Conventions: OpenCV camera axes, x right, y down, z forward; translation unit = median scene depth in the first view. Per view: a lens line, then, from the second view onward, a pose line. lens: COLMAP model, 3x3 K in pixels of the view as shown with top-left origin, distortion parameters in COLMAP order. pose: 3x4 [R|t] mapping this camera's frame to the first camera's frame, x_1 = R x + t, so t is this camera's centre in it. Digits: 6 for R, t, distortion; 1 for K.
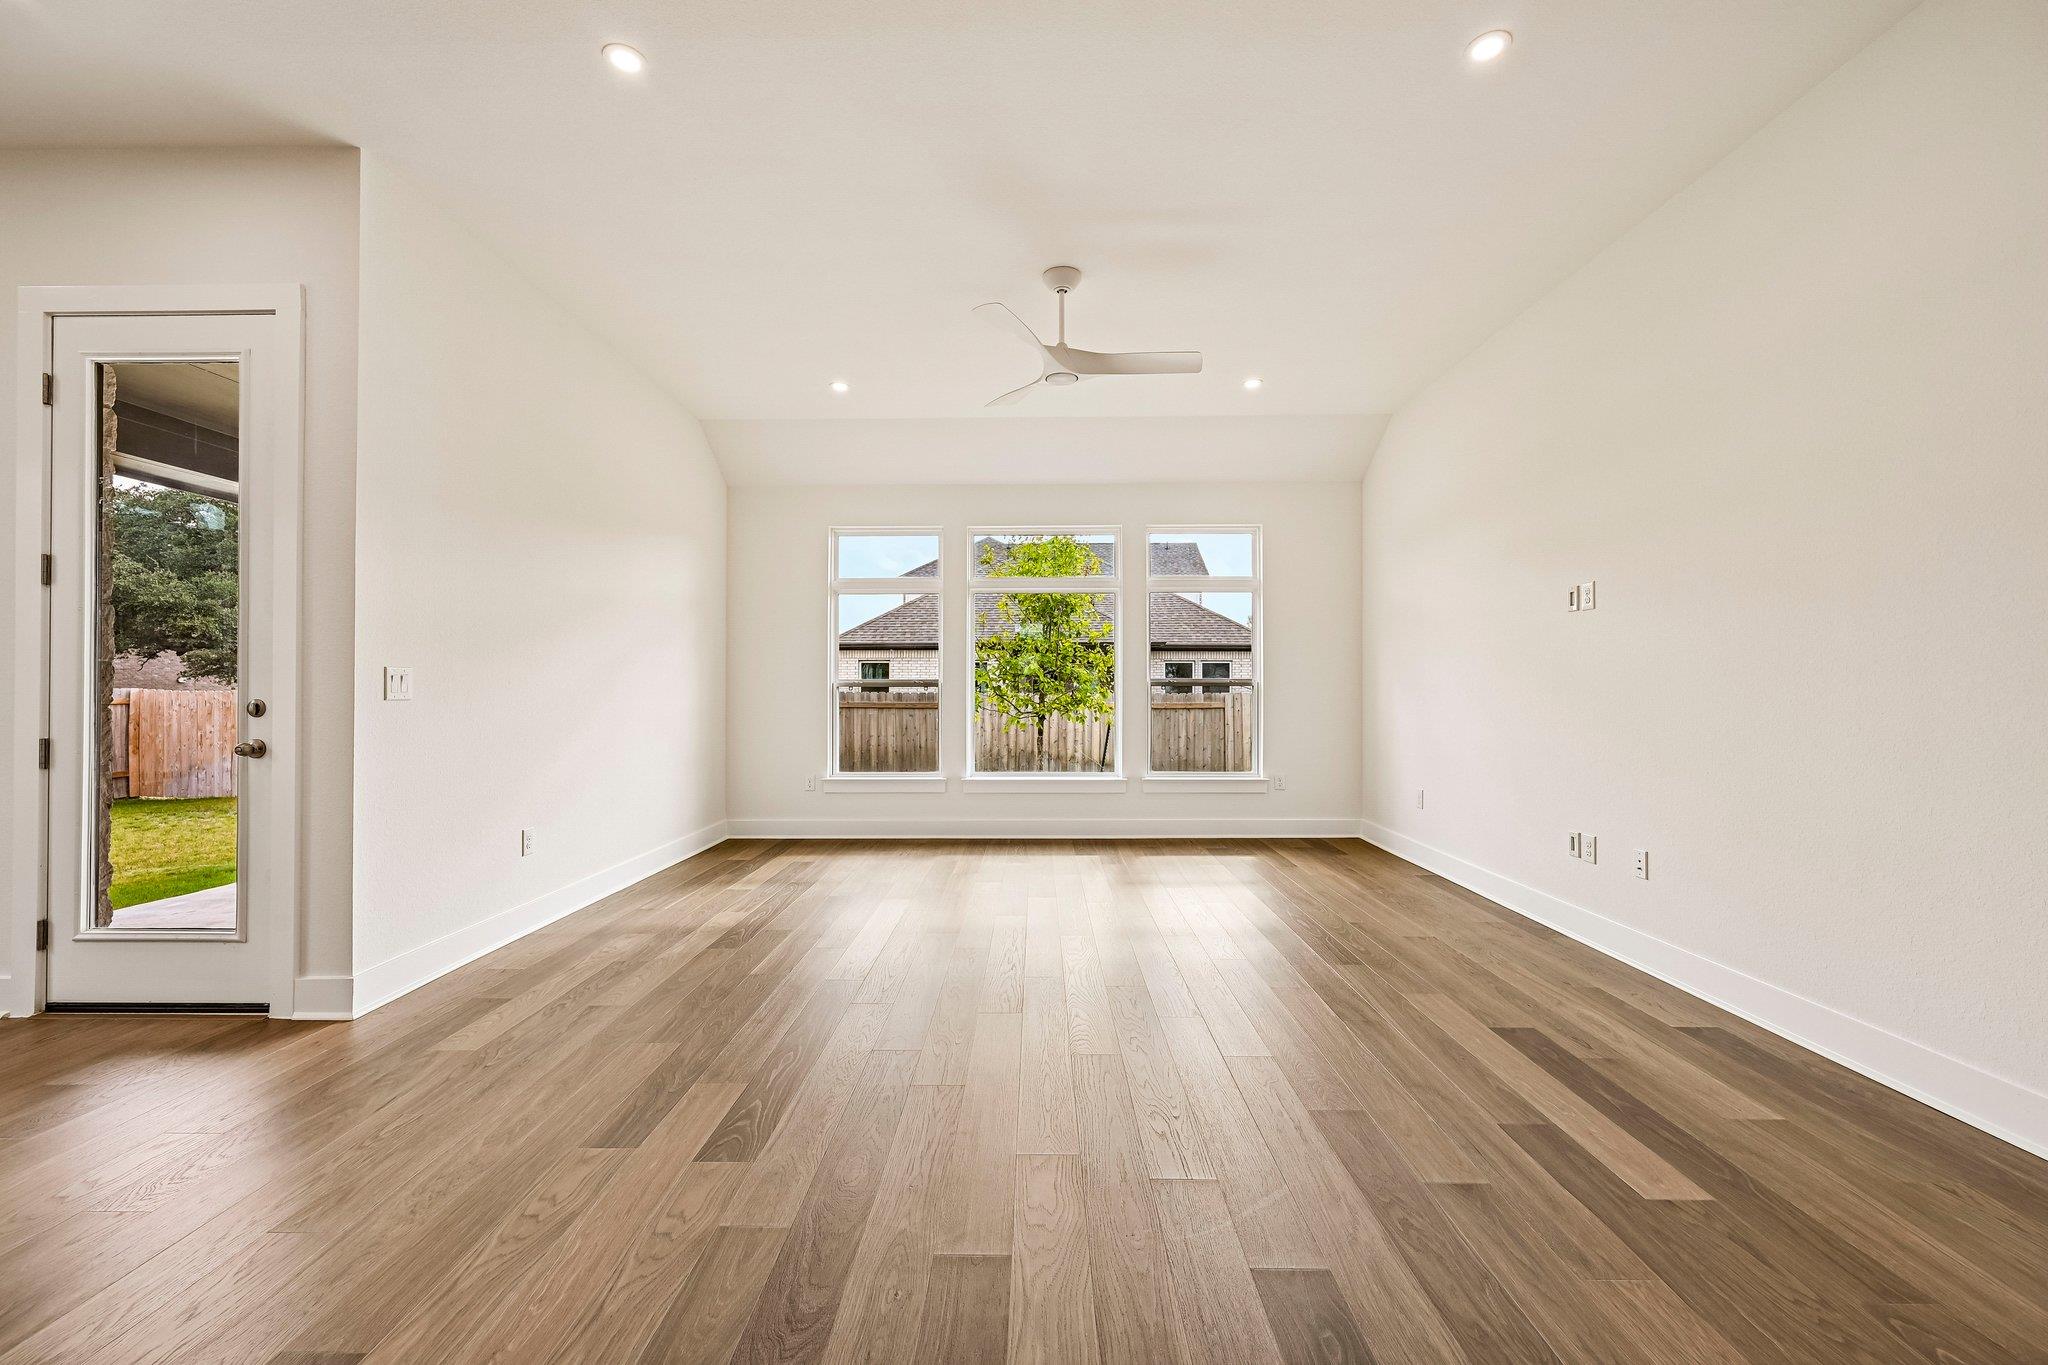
lens RADIAL K [[805.1, 0, 1024.0], [0, 805.1, 682.5], [0, 0, 1]] dist [-0.000329, 0.000733]
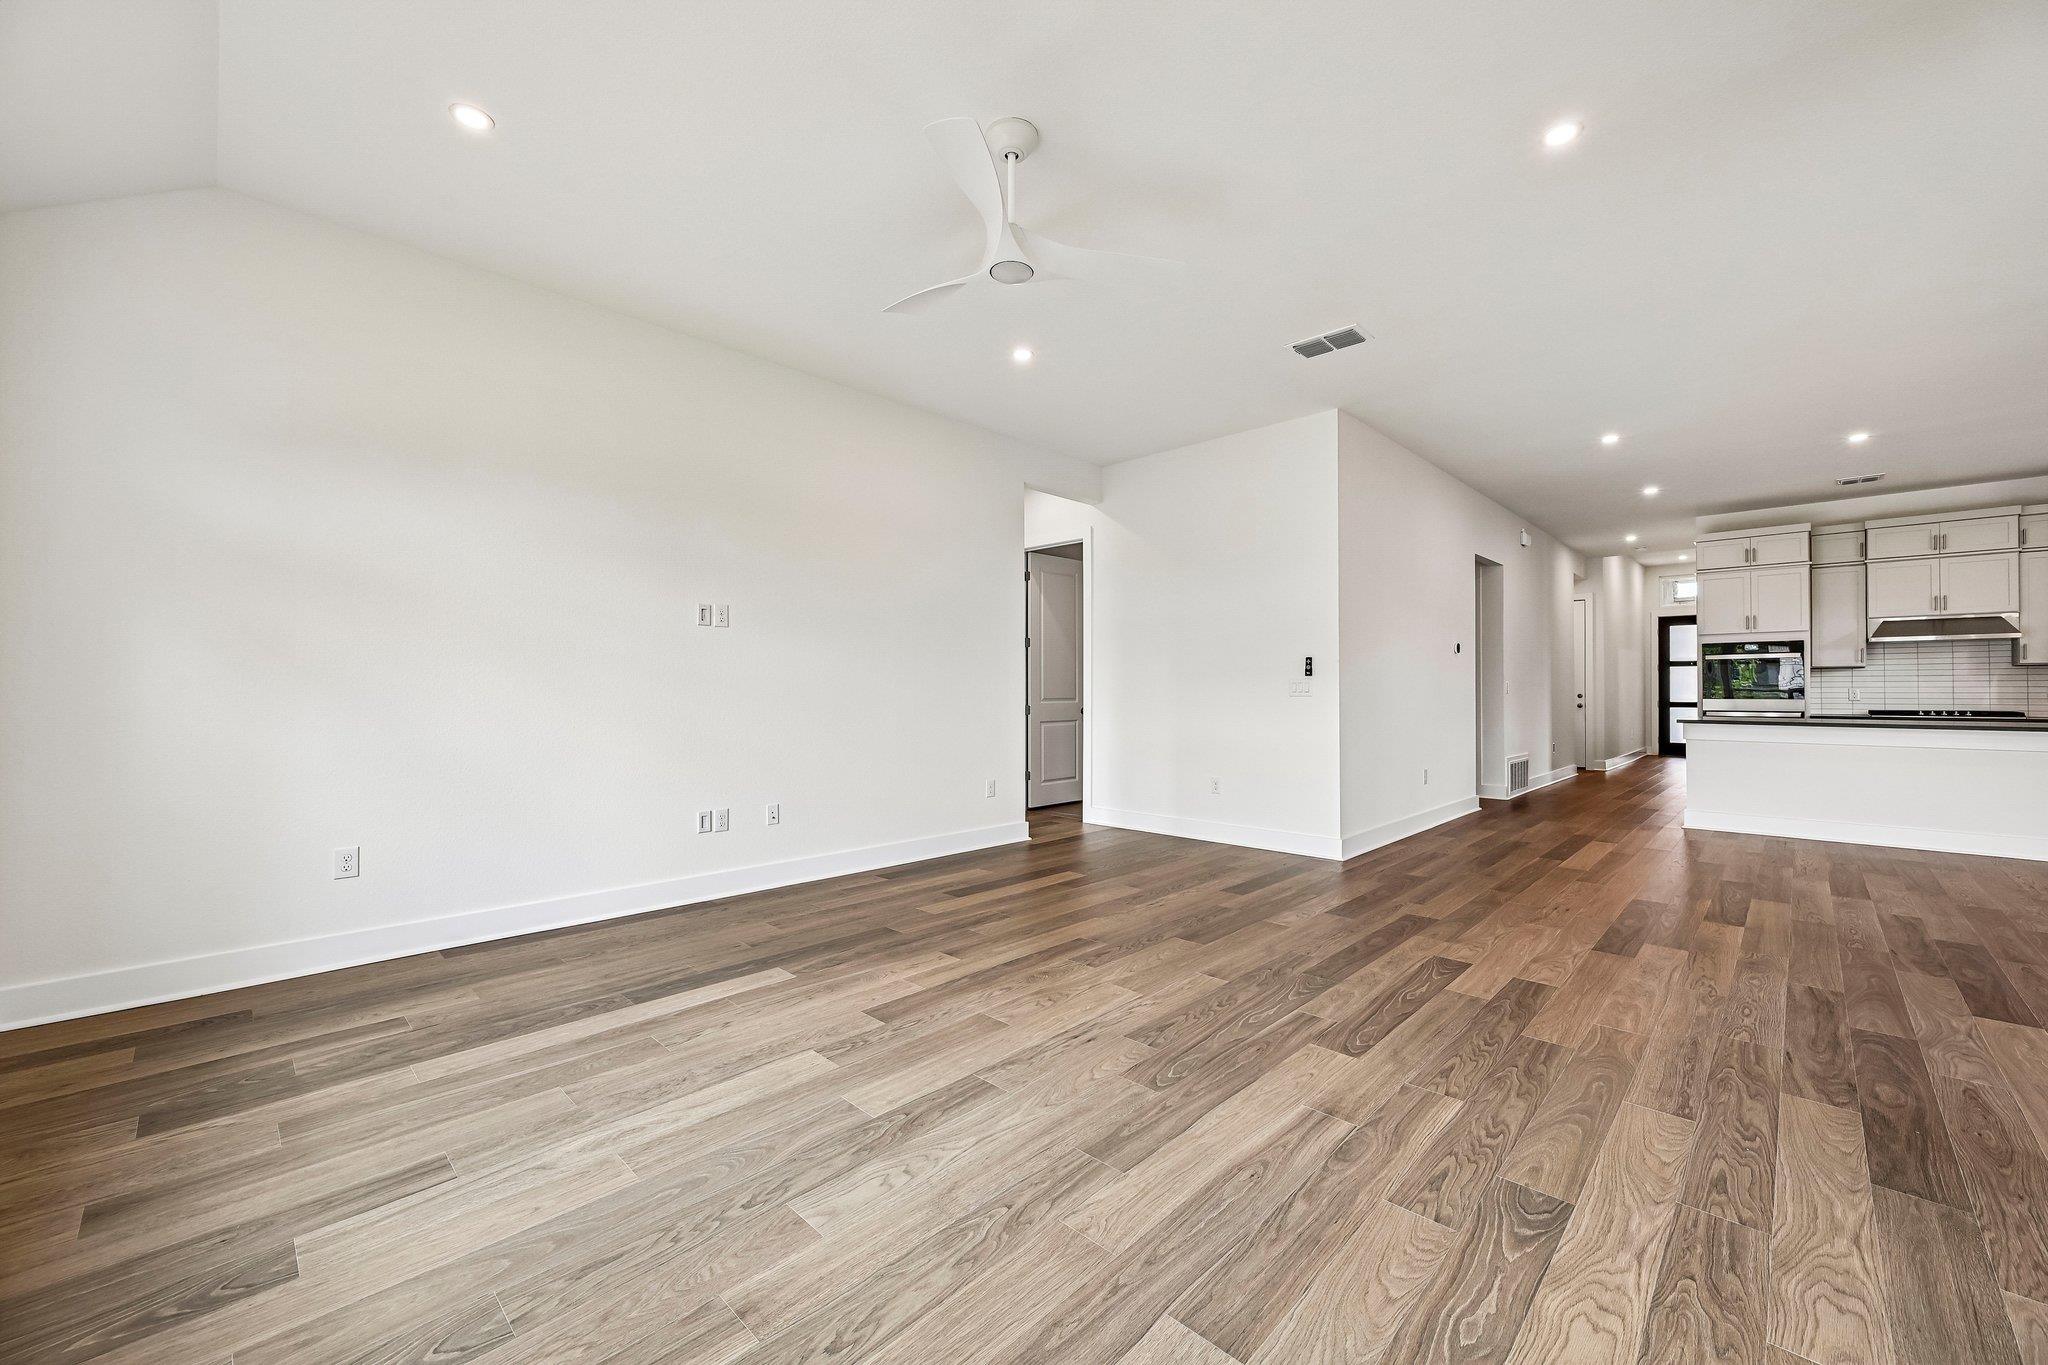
lens RADIAL K [[805.1, 0, 1024.0], [0, 805.1, 682.5], [0, 0, 1]] dist [-0.000329, 0.000733]
pose [[-0.729885, 0.007655, 0.683527, -0.490978], [-0.004268, 0.999867, -0.015755, 0.012312], [-0.683556, -0.014417, -0.729755, 1.608468]]
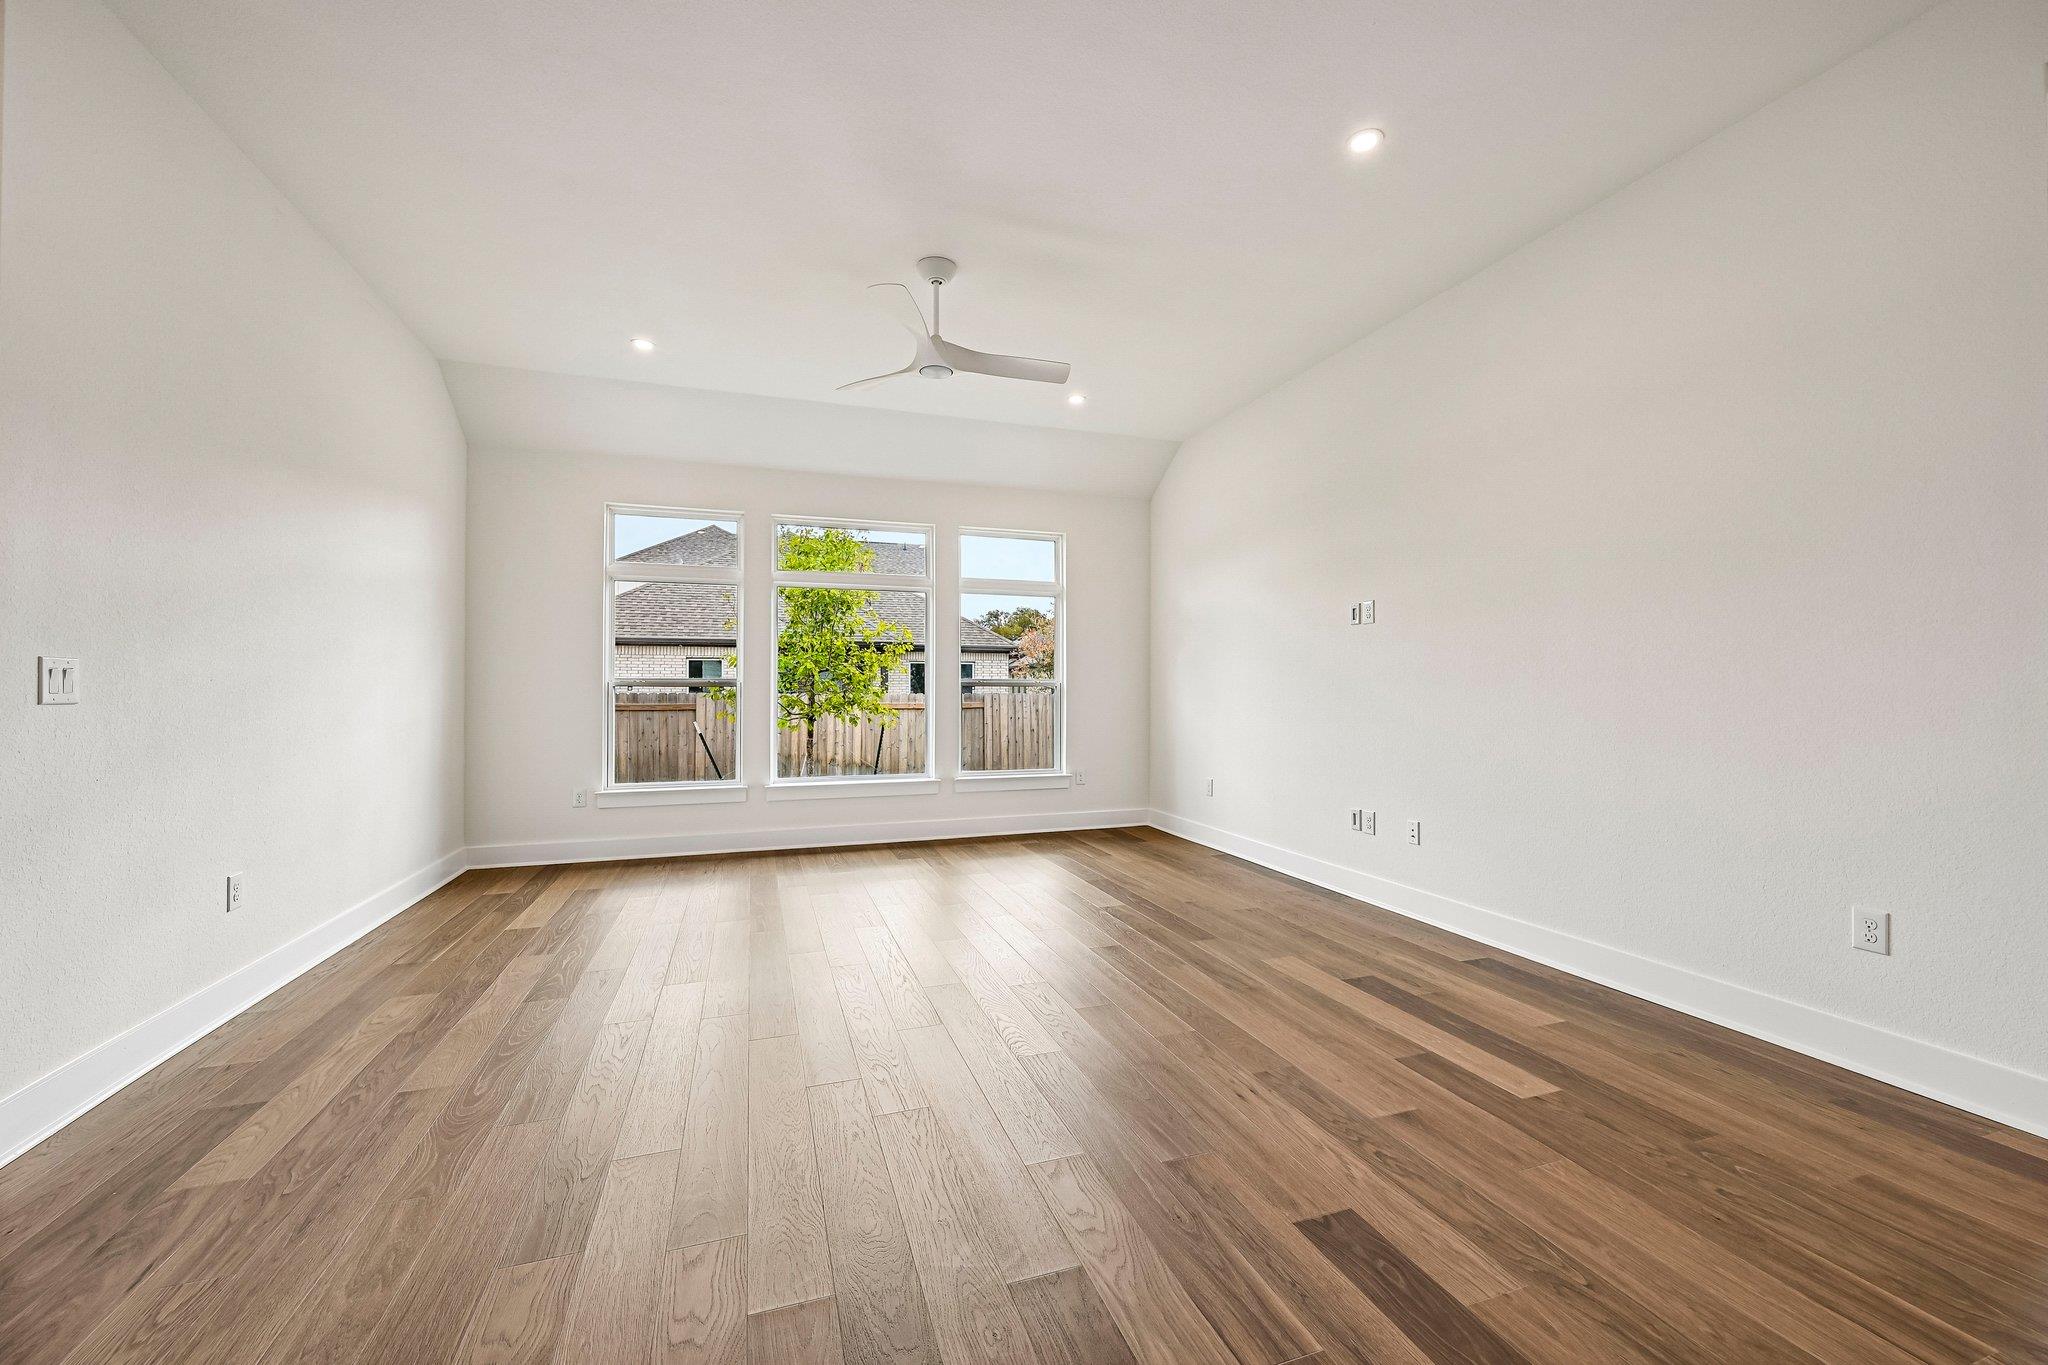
lens RADIAL K [[804.0, 0, 1028.2], [0, 804.0, 685.1], [0, 0, 1]] dist [-0.000031, 0.000334]
pose [[0.940101, 0.002813, 0.340884, -0.189200], [-0.003806, 0.999990, 0.002244, 0.000213], [-0.340875, -0.003407, 0.940103, 0.046080]]
